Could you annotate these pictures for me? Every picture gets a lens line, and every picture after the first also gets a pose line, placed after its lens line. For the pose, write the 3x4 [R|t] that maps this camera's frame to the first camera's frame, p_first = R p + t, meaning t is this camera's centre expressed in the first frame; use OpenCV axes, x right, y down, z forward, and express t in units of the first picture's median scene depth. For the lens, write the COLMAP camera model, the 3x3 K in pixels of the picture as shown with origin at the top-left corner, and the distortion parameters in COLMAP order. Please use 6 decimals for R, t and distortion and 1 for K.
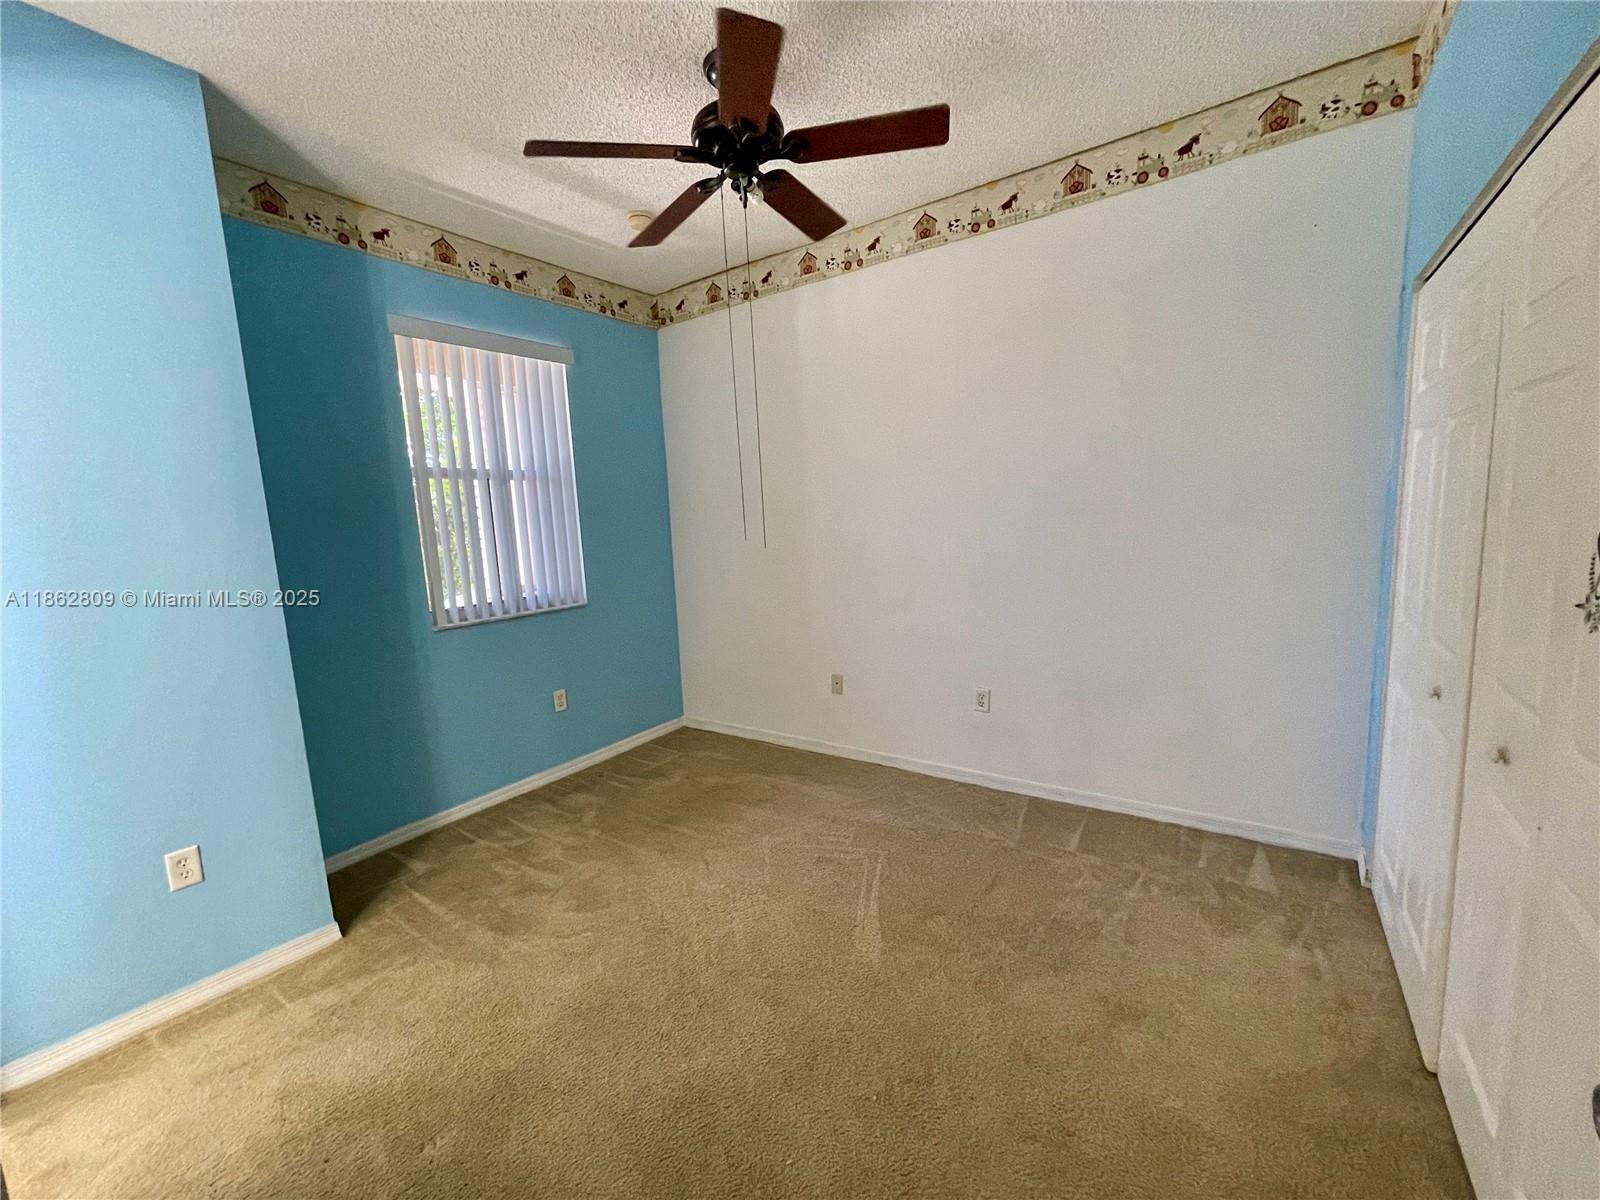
lens RADIAL K [[652.7, 0, 798.6], [0, 652.7, 601.2], [0, 0, 1]] dist [0.004294, -0.000852]
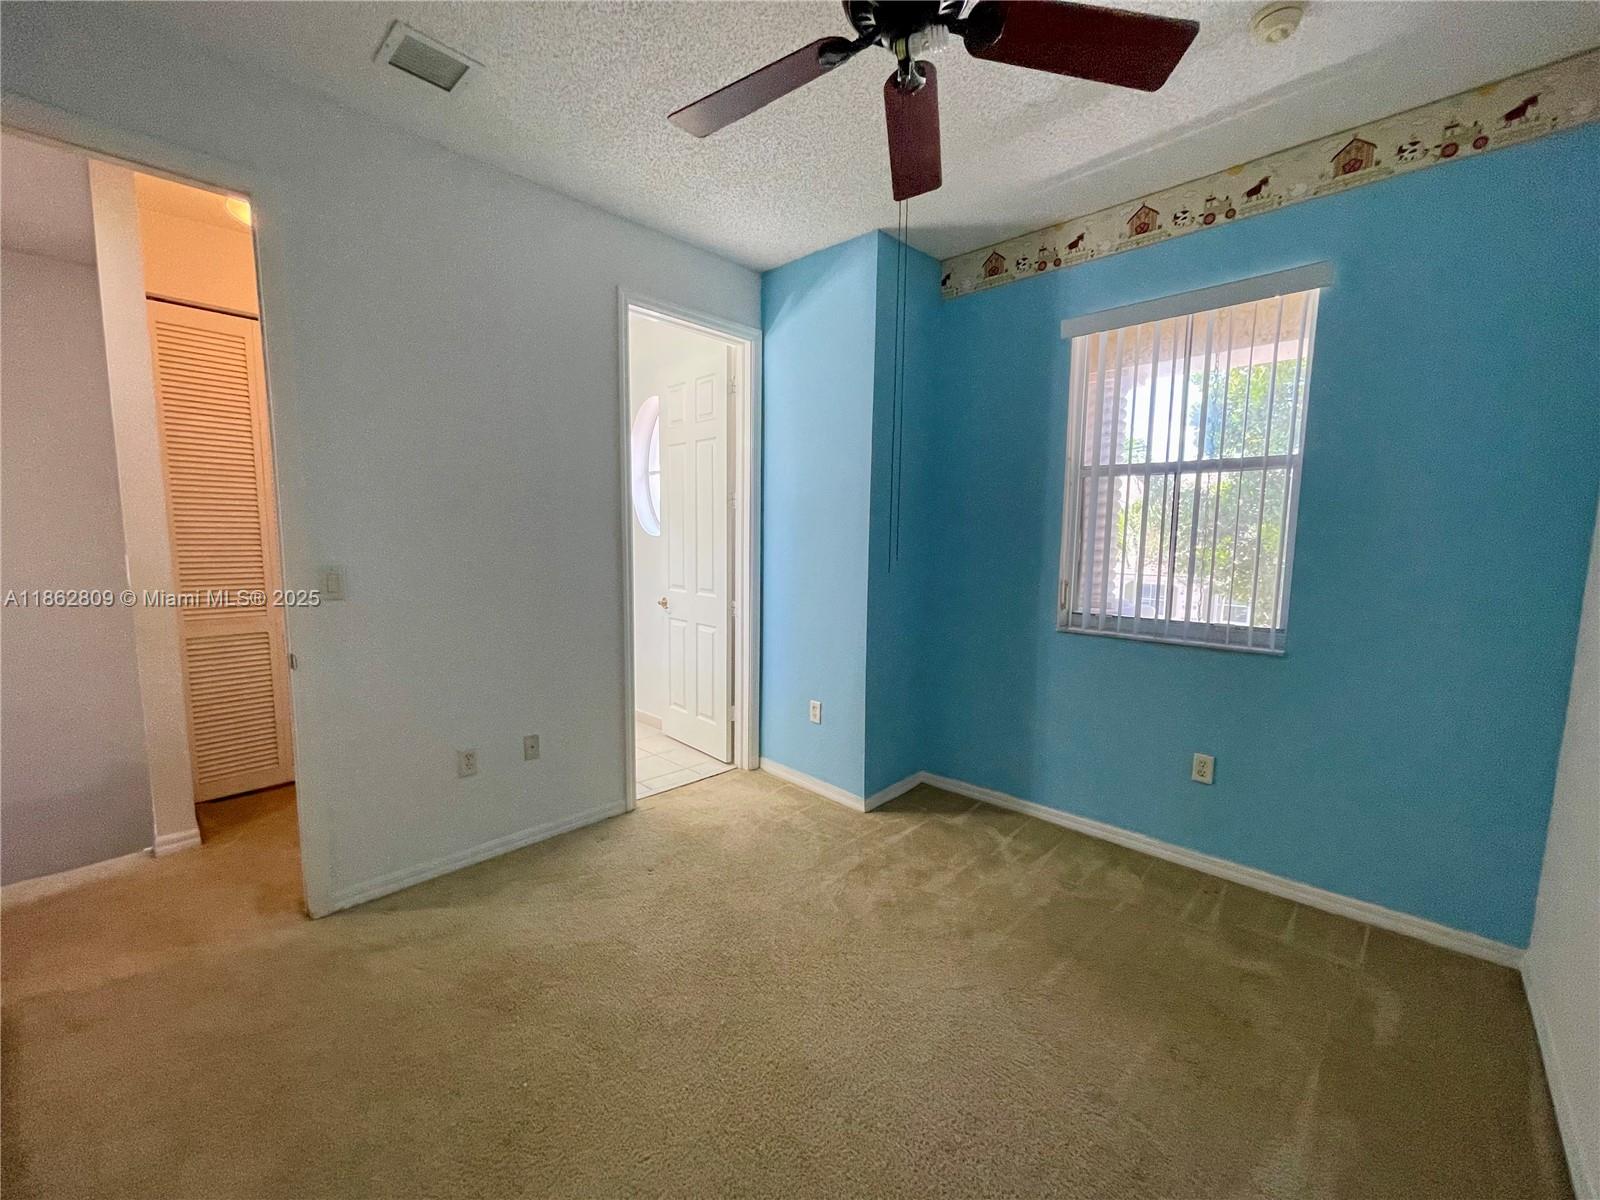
lens RADIAL K [[652.7, 0, 798.2], [0, 652.7, 602.1], [0, 0, 1]] dist [0.004294, -0.000852]
pose [[-0.159833, 0.147750, -0.976024, 0.478889], [-0.136659, 0.975903, 0.170111, -0.112693], [0.977639, 0.160572, -0.135790, 0.737427]]
